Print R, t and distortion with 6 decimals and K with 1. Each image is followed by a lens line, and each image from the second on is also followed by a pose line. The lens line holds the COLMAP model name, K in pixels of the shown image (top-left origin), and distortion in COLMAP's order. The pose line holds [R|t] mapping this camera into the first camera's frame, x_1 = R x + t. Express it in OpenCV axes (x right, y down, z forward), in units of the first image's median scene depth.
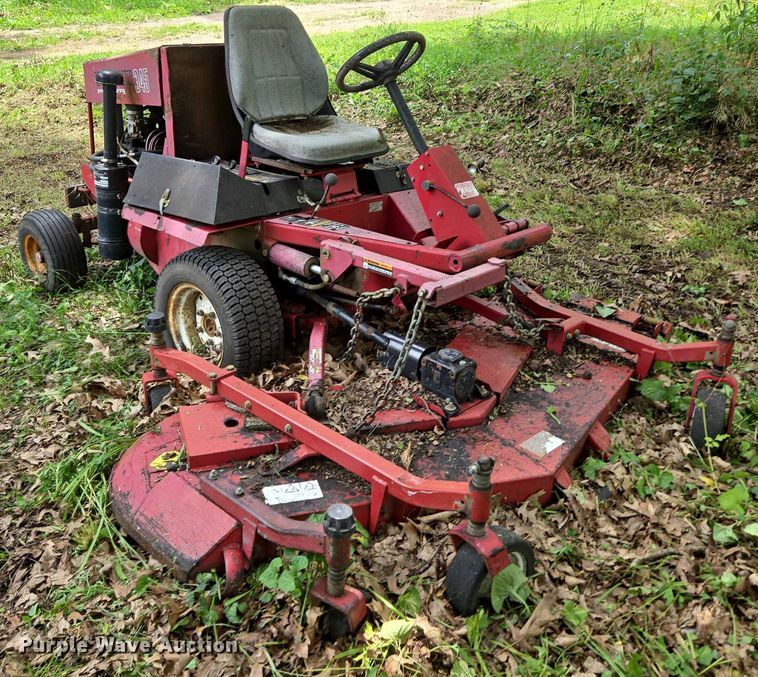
lens RADIAL K [[837.9, 0, 362.0], [0, 837.9, 307.7], [0, 0, 1]] dist [0.005685, 0.000000]
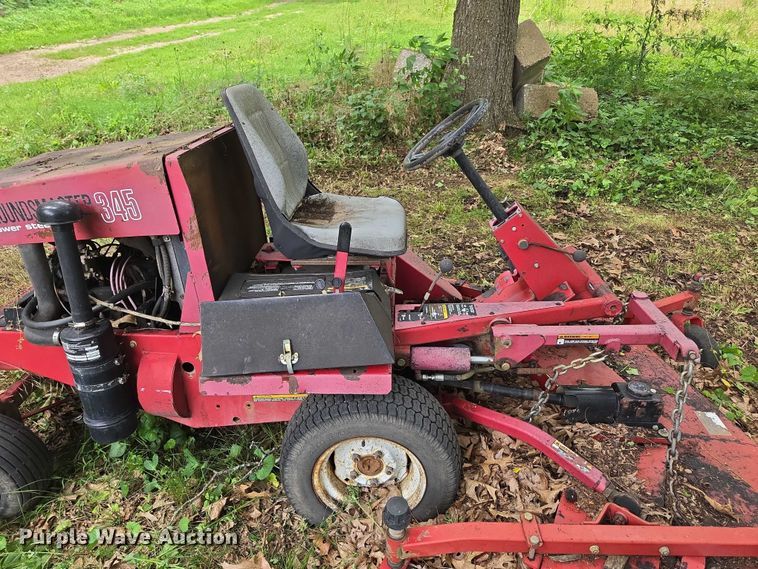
lens RADIAL K [[506.1, 0, 386.0], [0, 506.1, 286.5], [0, 0, 1]] dist [0.057658, -0.048471]
pose [[0.726983, -0.332972, 0.600521, -0.431487], [0.282956, 0.942122, 0.179837, -0.247246], [-0.625645, 0.039183, 0.779123, 0.580012]]
